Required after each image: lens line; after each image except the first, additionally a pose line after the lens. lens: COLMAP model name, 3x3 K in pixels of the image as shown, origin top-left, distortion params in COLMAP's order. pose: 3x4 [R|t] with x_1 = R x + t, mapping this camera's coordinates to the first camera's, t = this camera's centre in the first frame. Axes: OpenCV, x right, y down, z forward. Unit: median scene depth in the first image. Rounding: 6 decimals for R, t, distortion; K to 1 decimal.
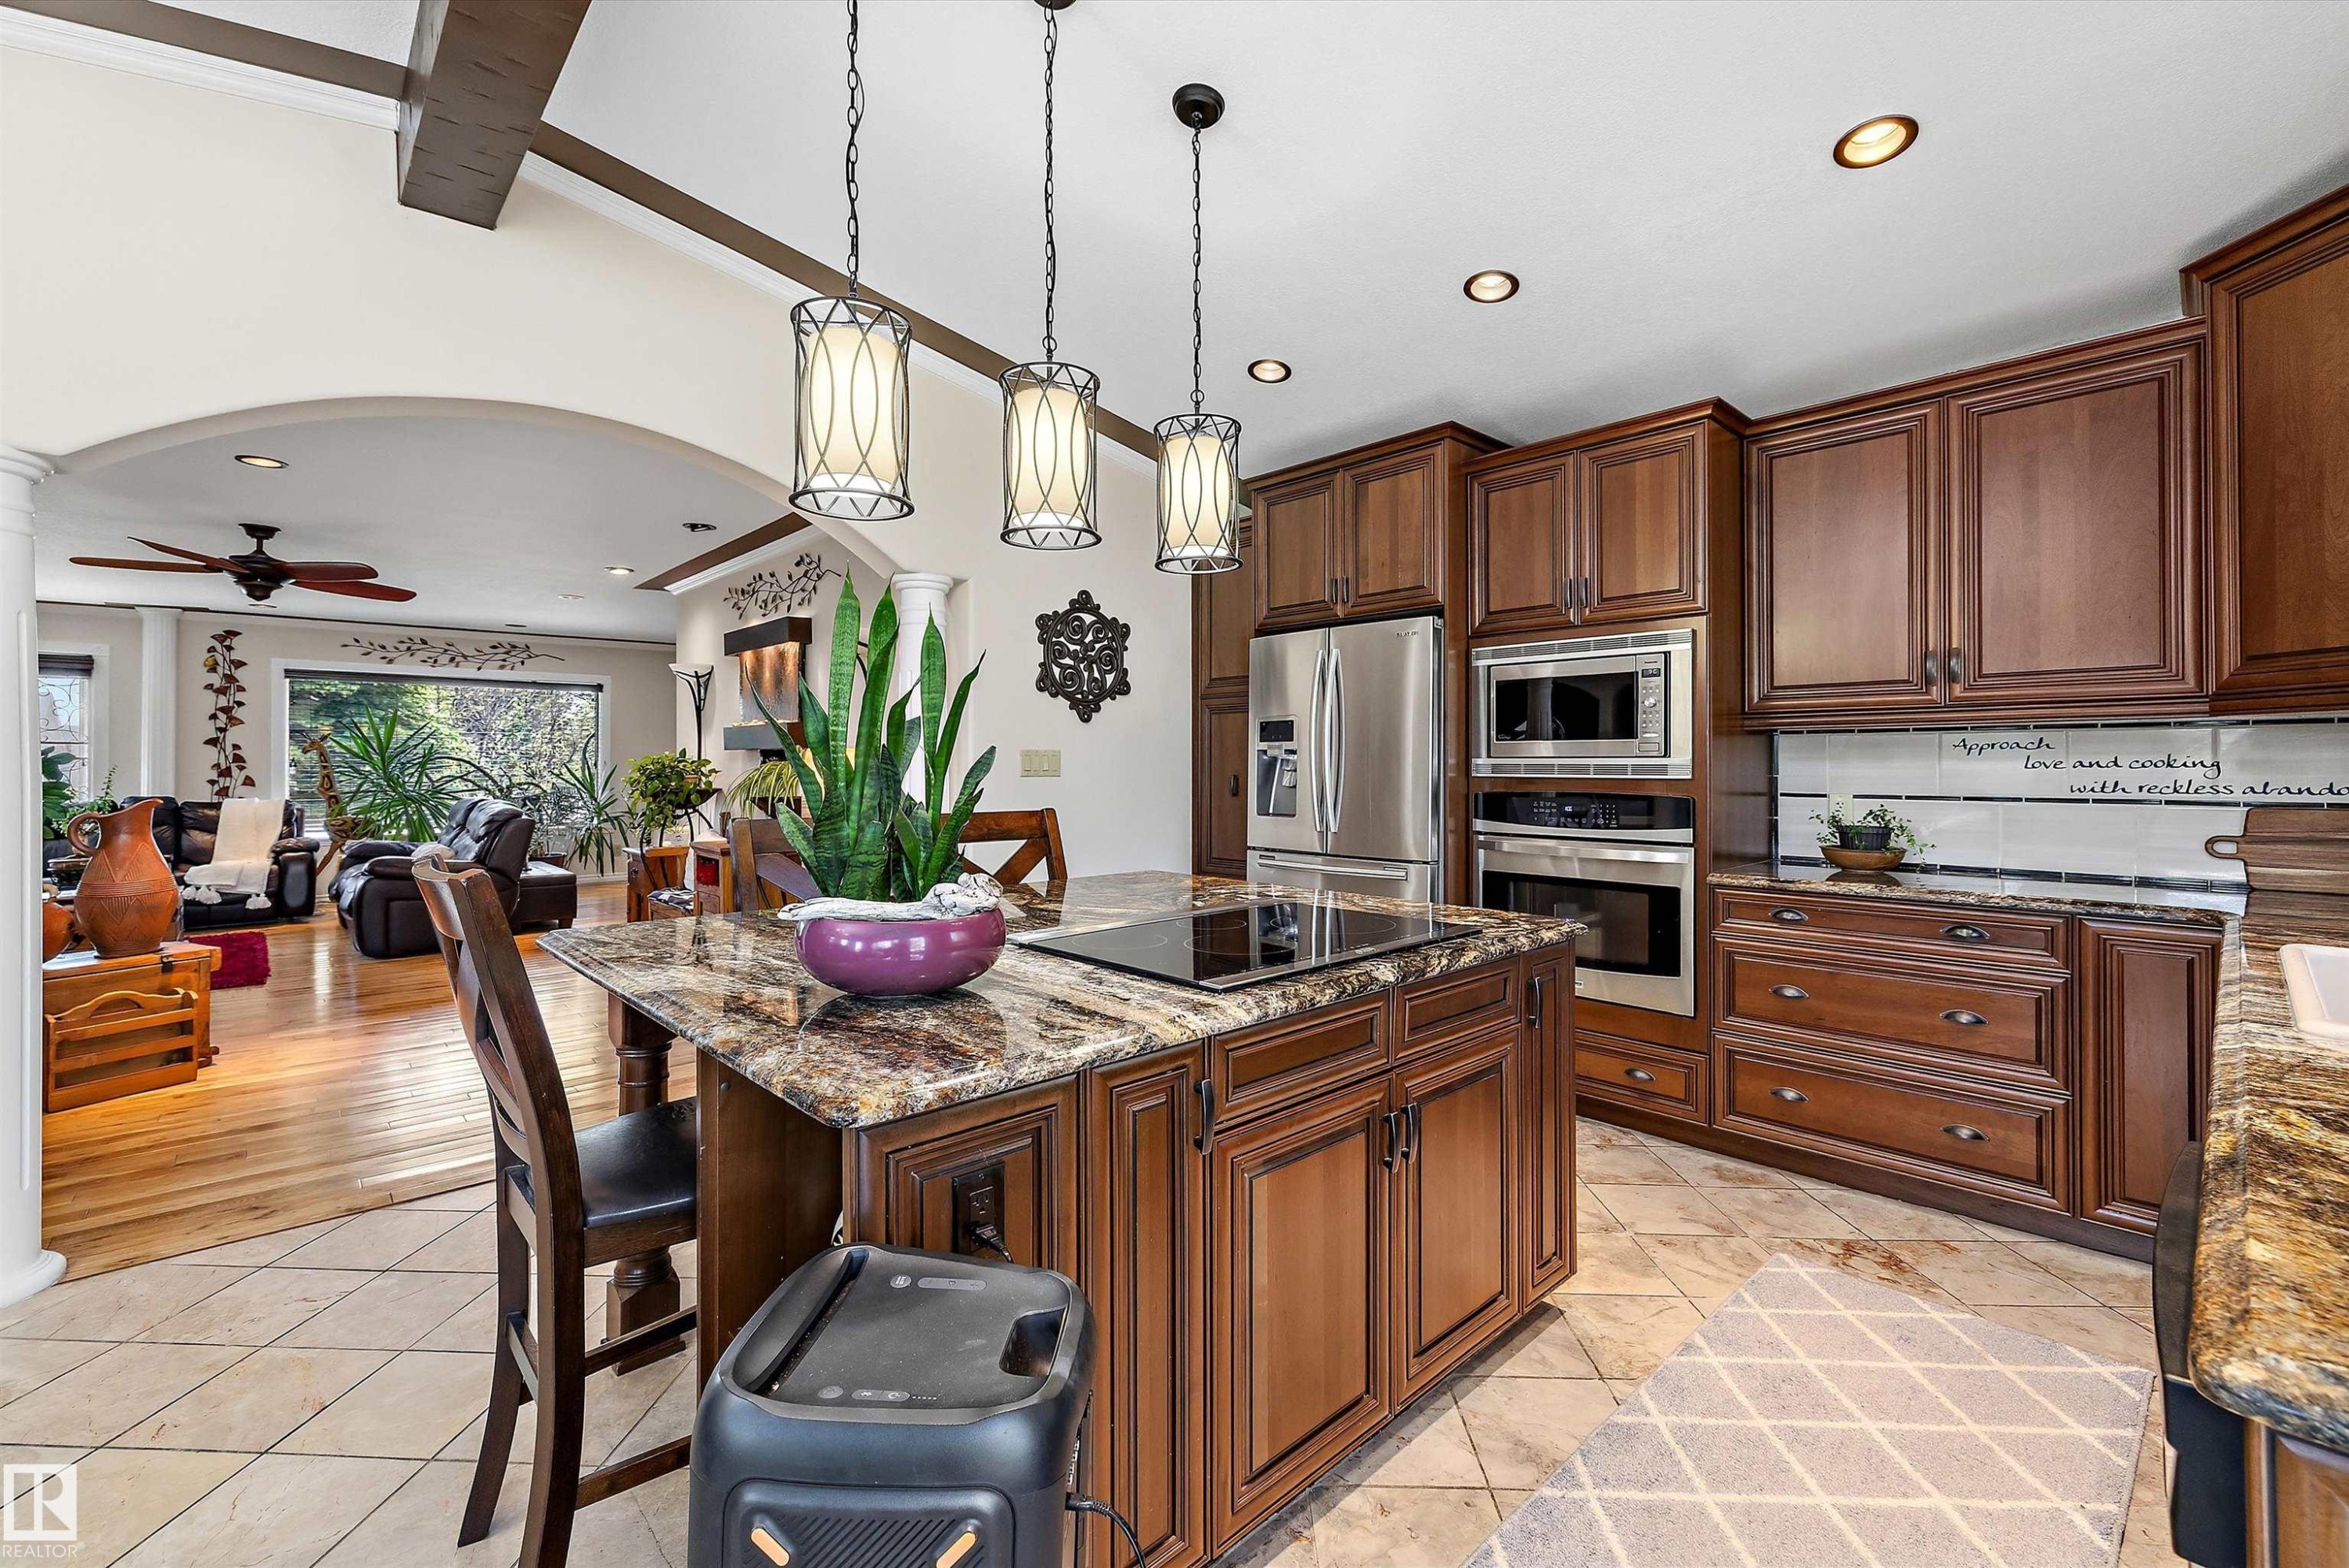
lens RADIAL K [[982.7, 0, 1165.2], [0, 982.7, 757.7], [0, 0, 1]] dist [0.002914, -0.000589]
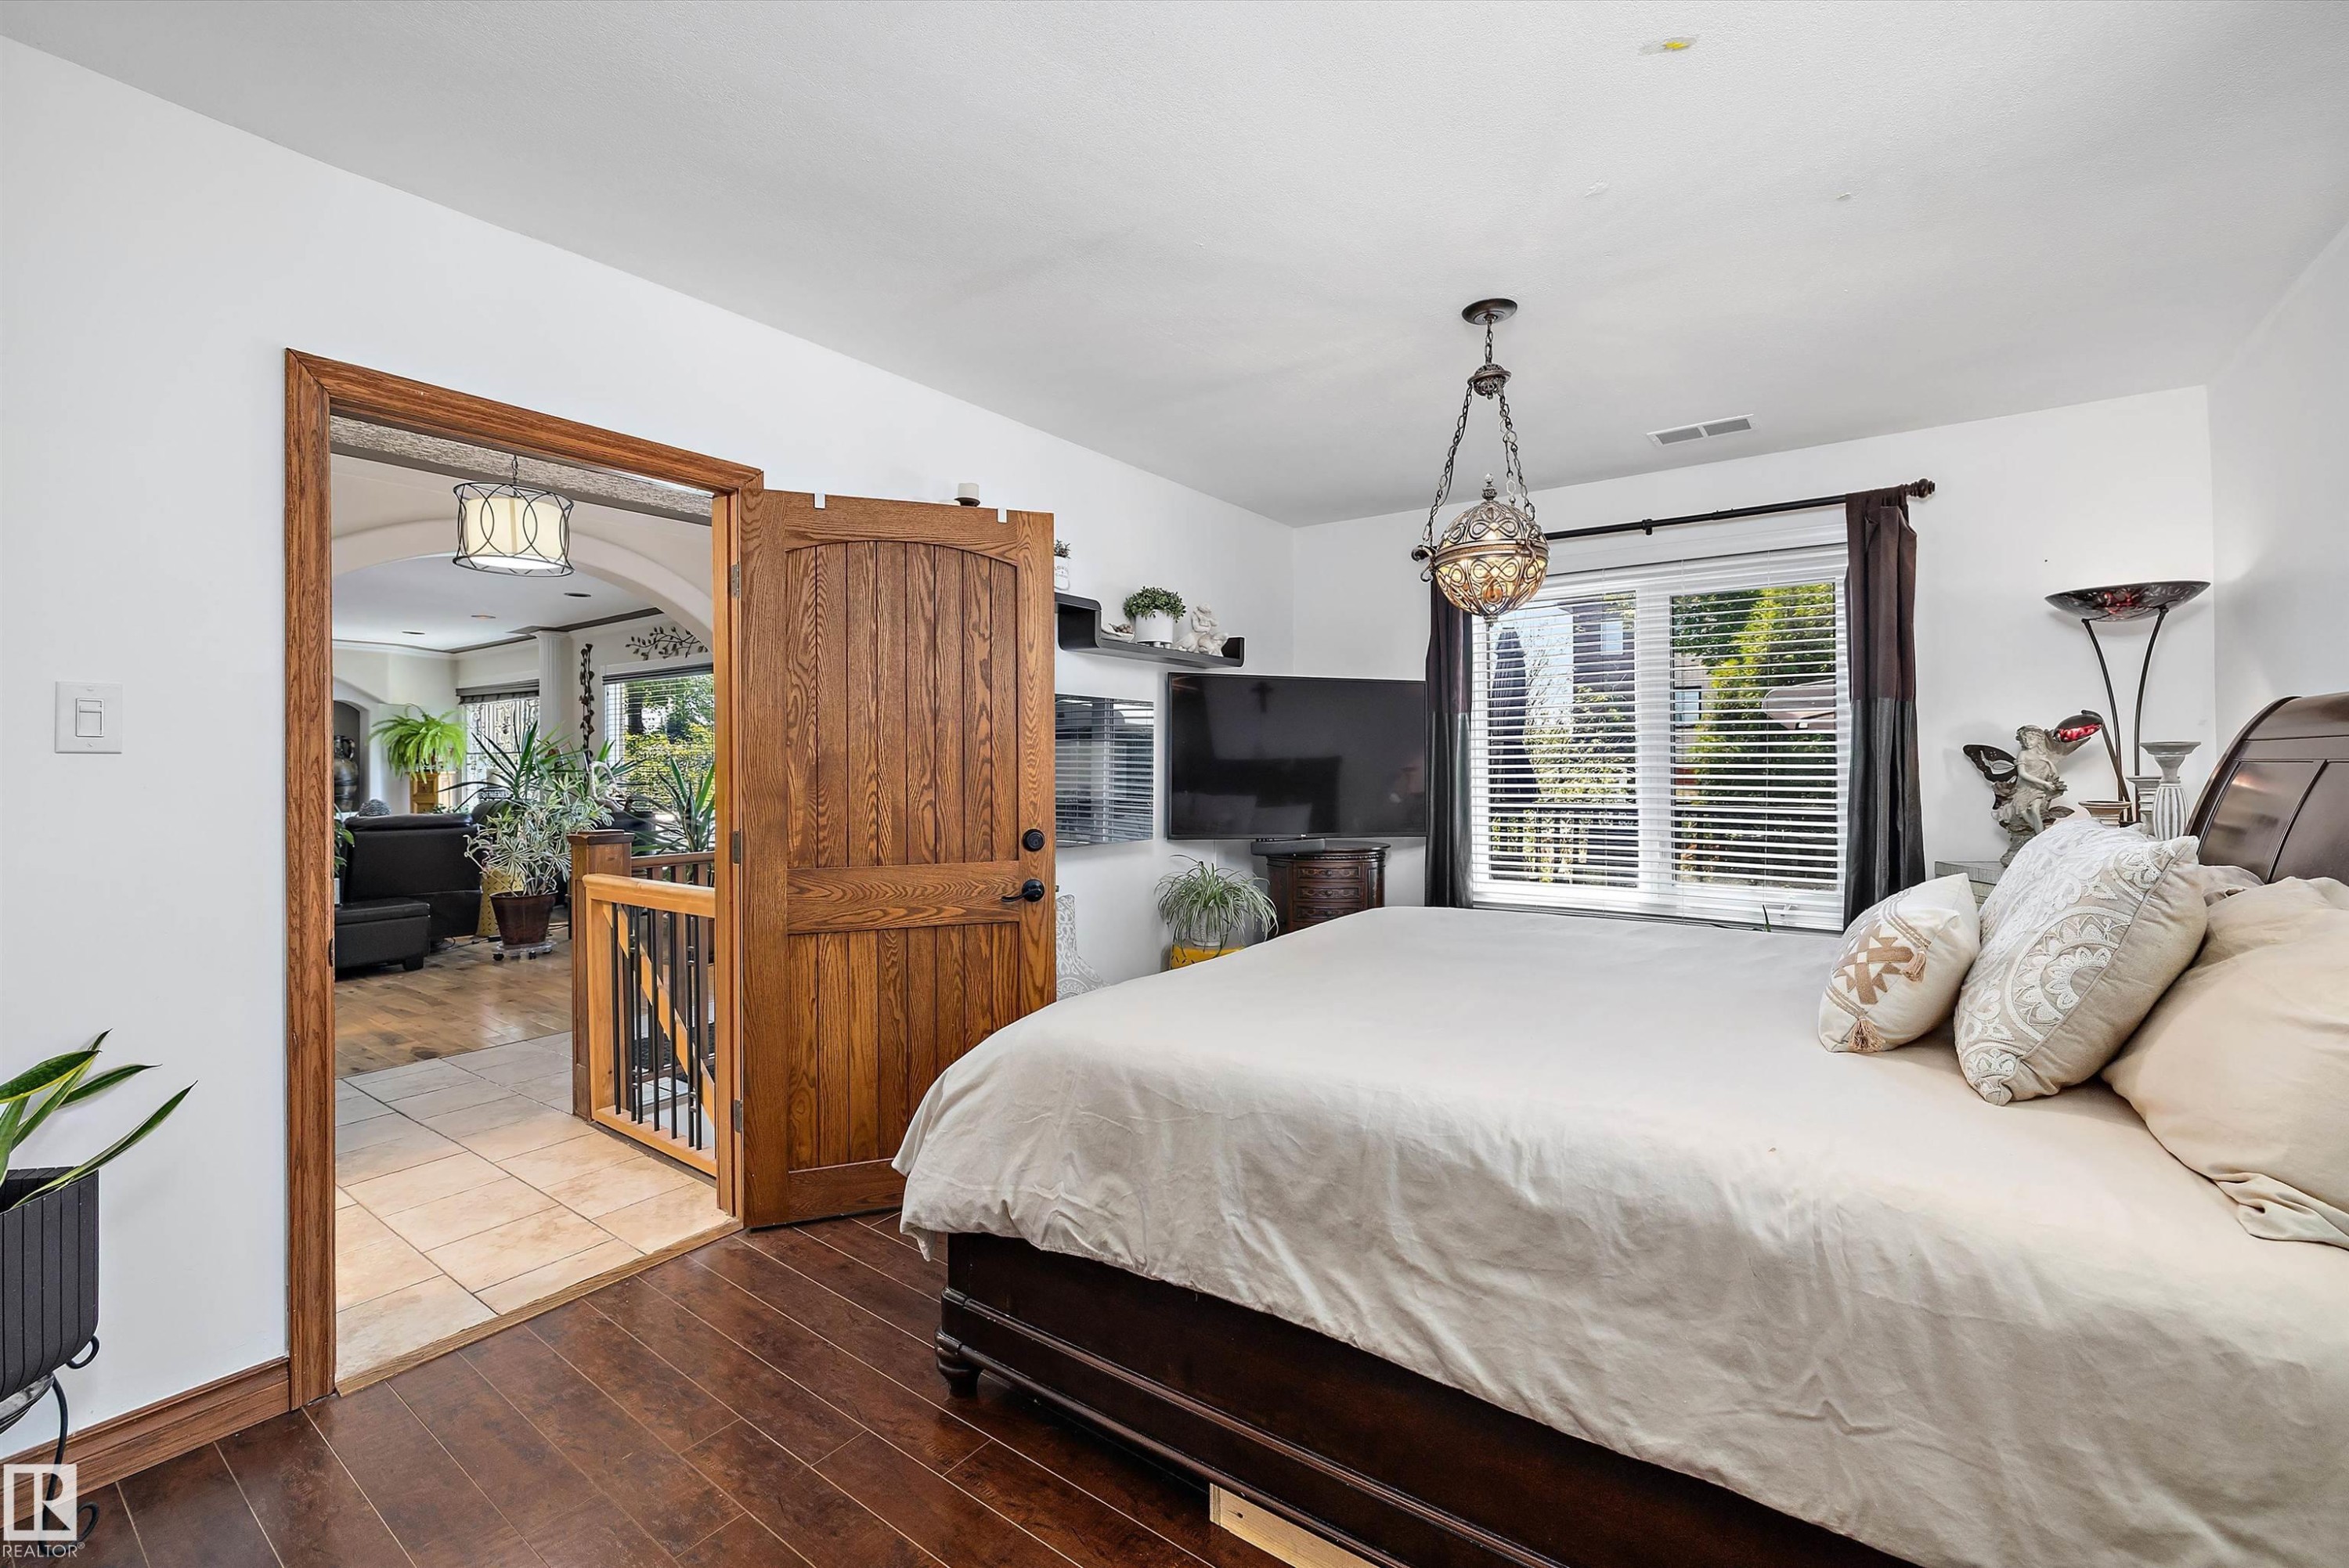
lens RADIAL K [[982.7, 0, 1165.2], [0, 982.7, 757.7], [0, 0, 1]] dist [0.002914, -0.000589]
pose [[0.187459, -0.002178, -0.982270, 0.233430], [0.007953, 0.999968, -0.000699, -0.001059], [0.982240, -0.007681, 0.187470, 1.526959]]
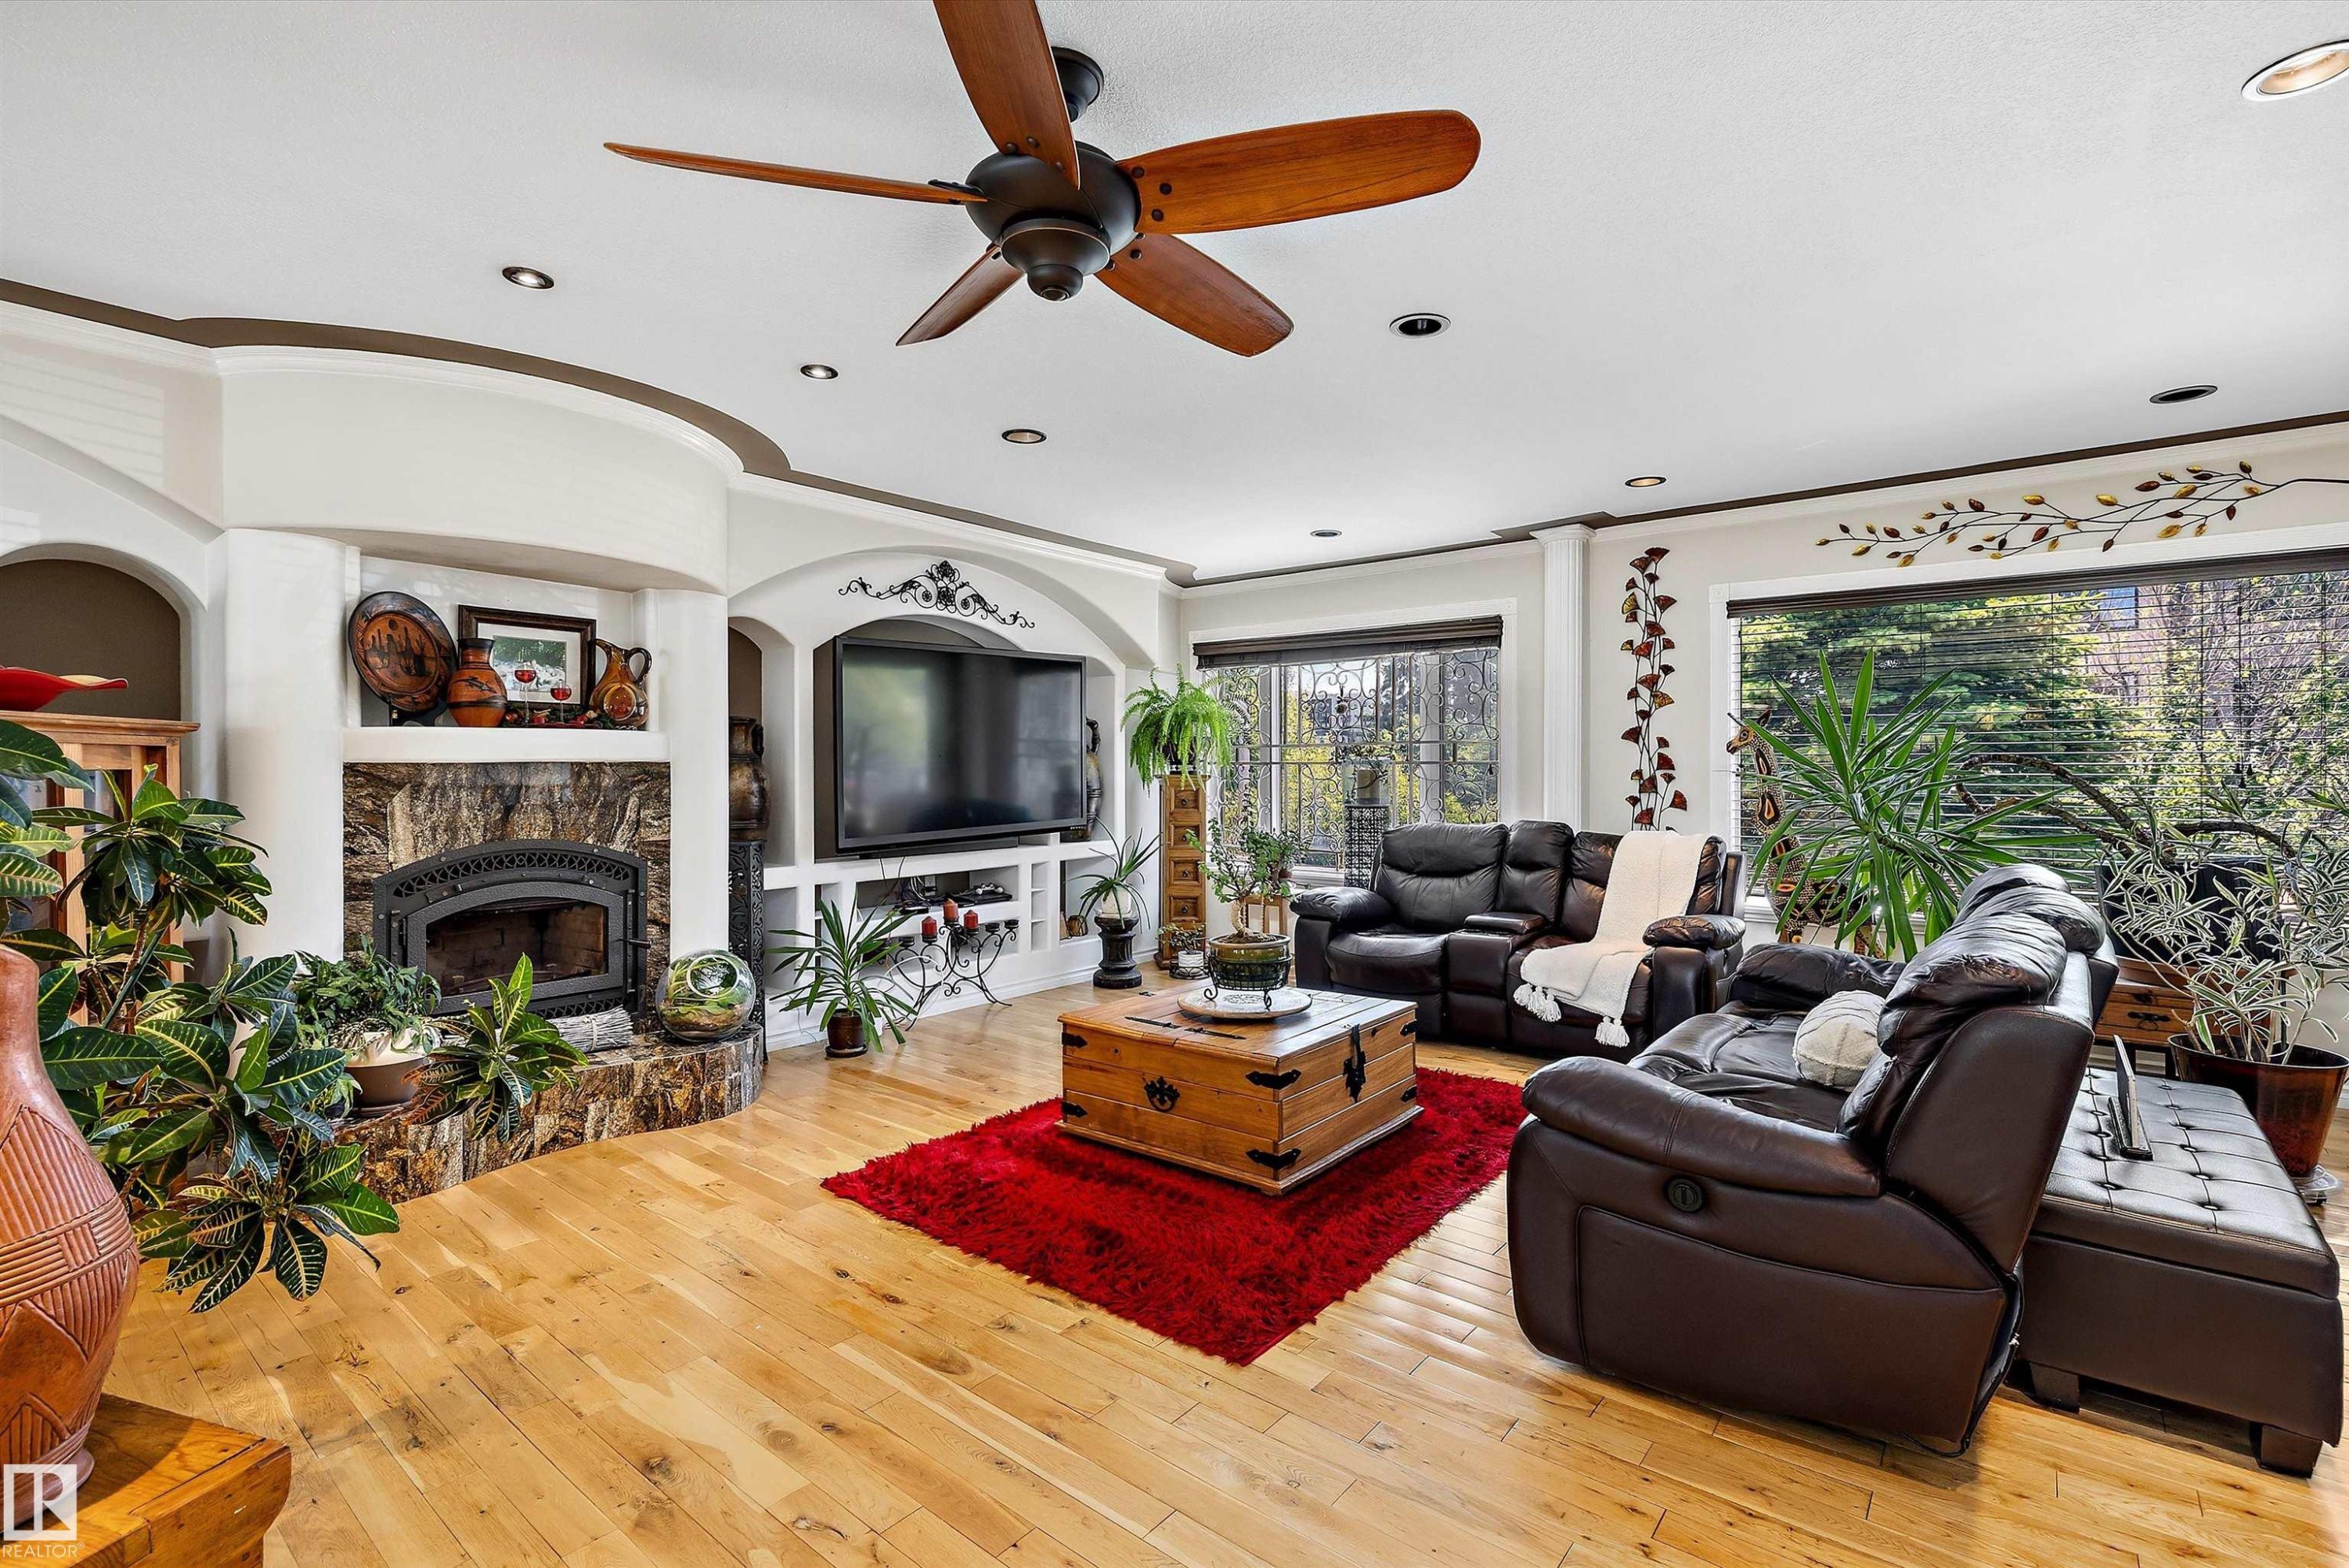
lens RADIAL K [[1069.0, 0, 1168.9], [0, 1069.0, 777.9], [0, 0, 1]] dist [-0.004709, -0.000026]
pose [[0.141449, 0.012536, -0.989866, -0.373229], [0.009008, 0.999862, 0.013950, -0.001382], [0.989905, -0.010890, 0.141316, 0.662888]]
